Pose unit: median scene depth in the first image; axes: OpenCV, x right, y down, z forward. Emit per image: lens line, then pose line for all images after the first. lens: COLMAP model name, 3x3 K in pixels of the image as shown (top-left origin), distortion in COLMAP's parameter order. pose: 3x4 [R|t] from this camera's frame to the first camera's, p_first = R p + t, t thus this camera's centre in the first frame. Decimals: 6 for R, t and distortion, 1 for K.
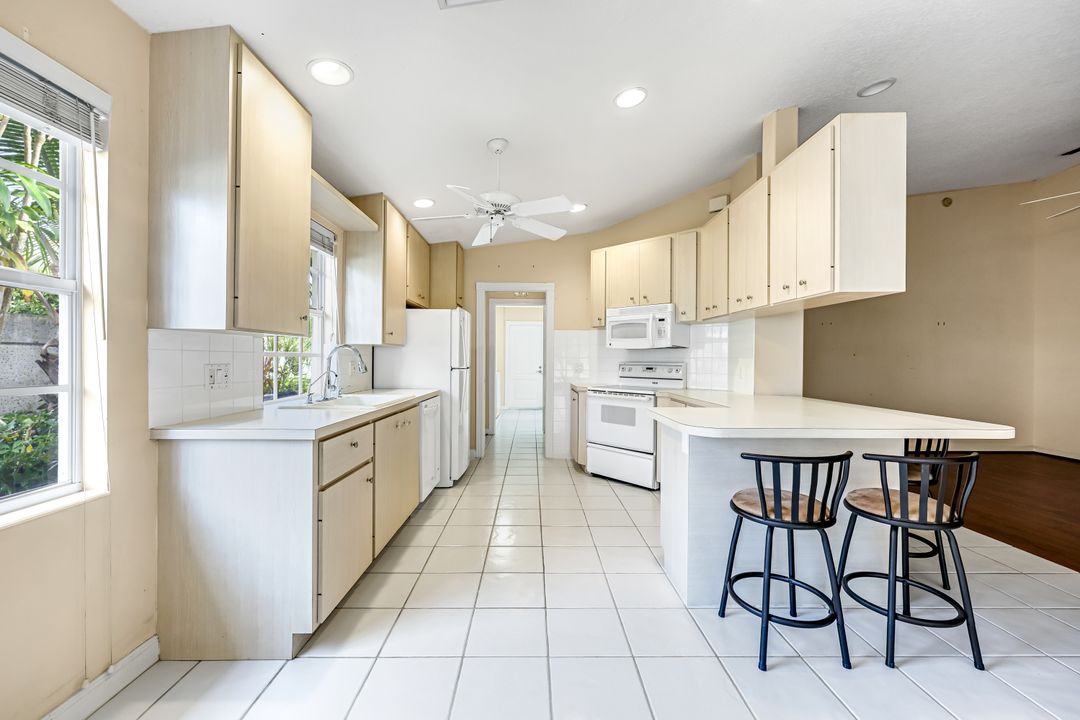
lens RADIAL K [[438.3, 0, 538.6], [0, 438.3, 361.9], [0, 0, 1]] dist [-0.000875, -0.000007]
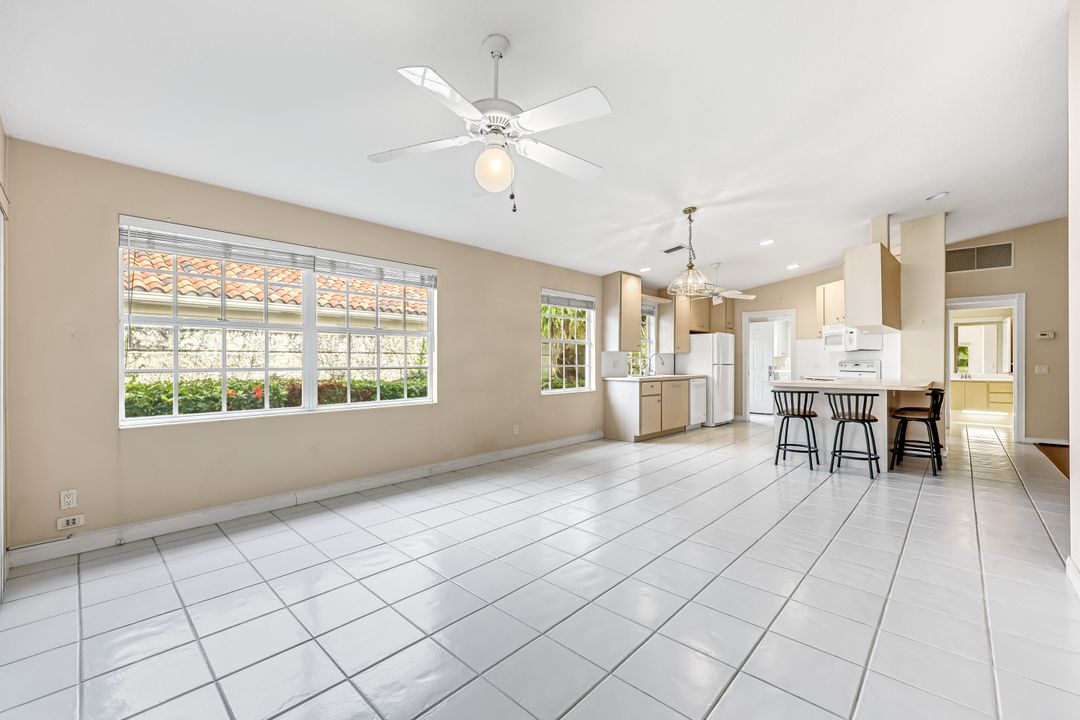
lens RADIAL K [[438.3, 0, 538.6], [0, 438.3, 361.9], [0, 0, 1]] dist [-0.000875, -0.000007]
pose [[0.715965, -0.005448, -0.698115, 0.768387], [-0.000164, 0.999968, -0.007971, 0.025811], [0.698136, 0.005822, 0.715942, -1.173876]]
